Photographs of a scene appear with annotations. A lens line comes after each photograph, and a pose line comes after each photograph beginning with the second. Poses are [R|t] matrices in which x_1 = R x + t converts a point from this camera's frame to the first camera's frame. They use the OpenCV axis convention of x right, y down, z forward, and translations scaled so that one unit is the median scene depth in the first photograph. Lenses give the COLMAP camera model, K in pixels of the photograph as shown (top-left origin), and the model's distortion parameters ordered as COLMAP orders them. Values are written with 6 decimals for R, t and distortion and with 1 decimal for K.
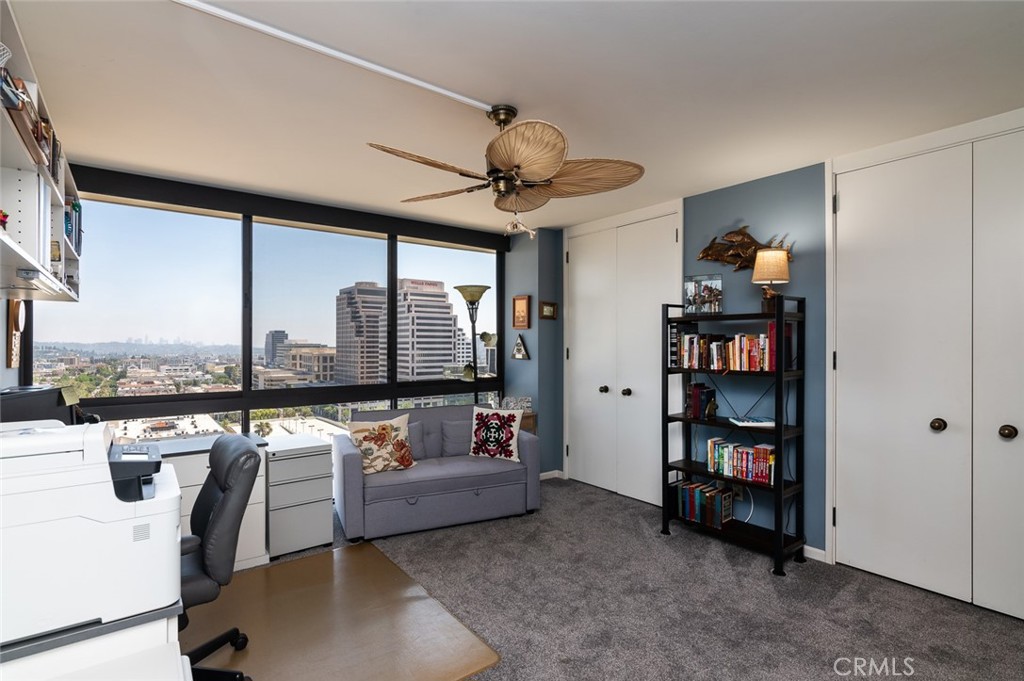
lens RADIAL K [[496.5, 0, 492.3], [0, 496.5, 342.8], [0, 0, 1]] dist [0.005222, 0.000618]
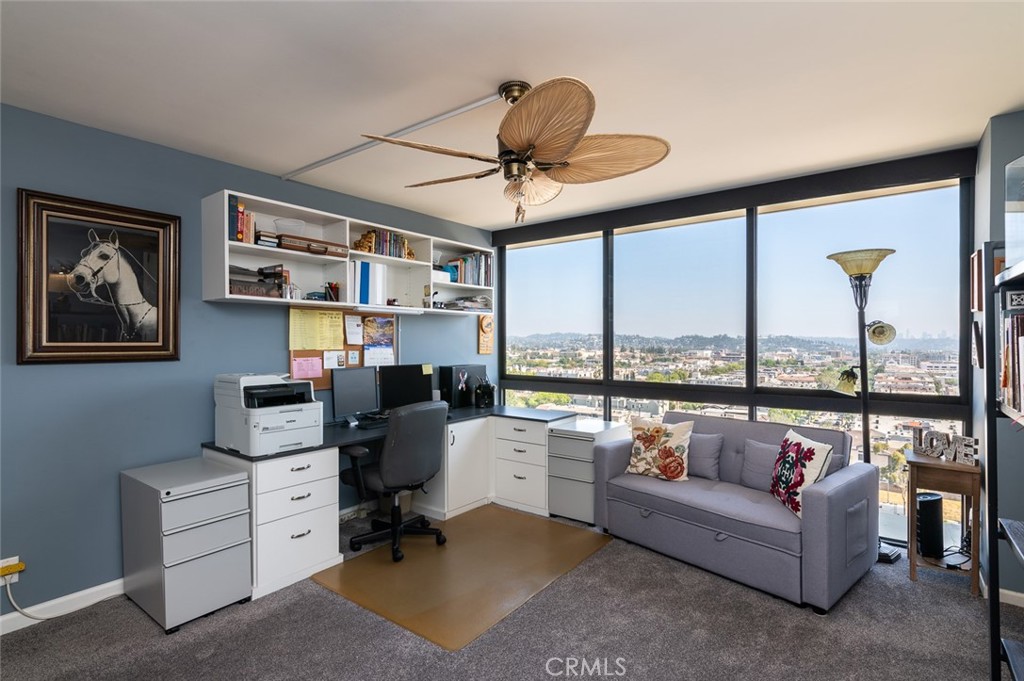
lens RADIAL K [[496.5, 0, 522.4], [0, 496.5, 344.7], [0, 0, 1]] dist [0.005222, 0.000618]
pose [[0.288339, 0.010340, -0.957473, 0.482145], [0.003741, 0.999922, 0.011925, -0.001475], [0.957521, -0.007020, 0.288278, 0.394429]]
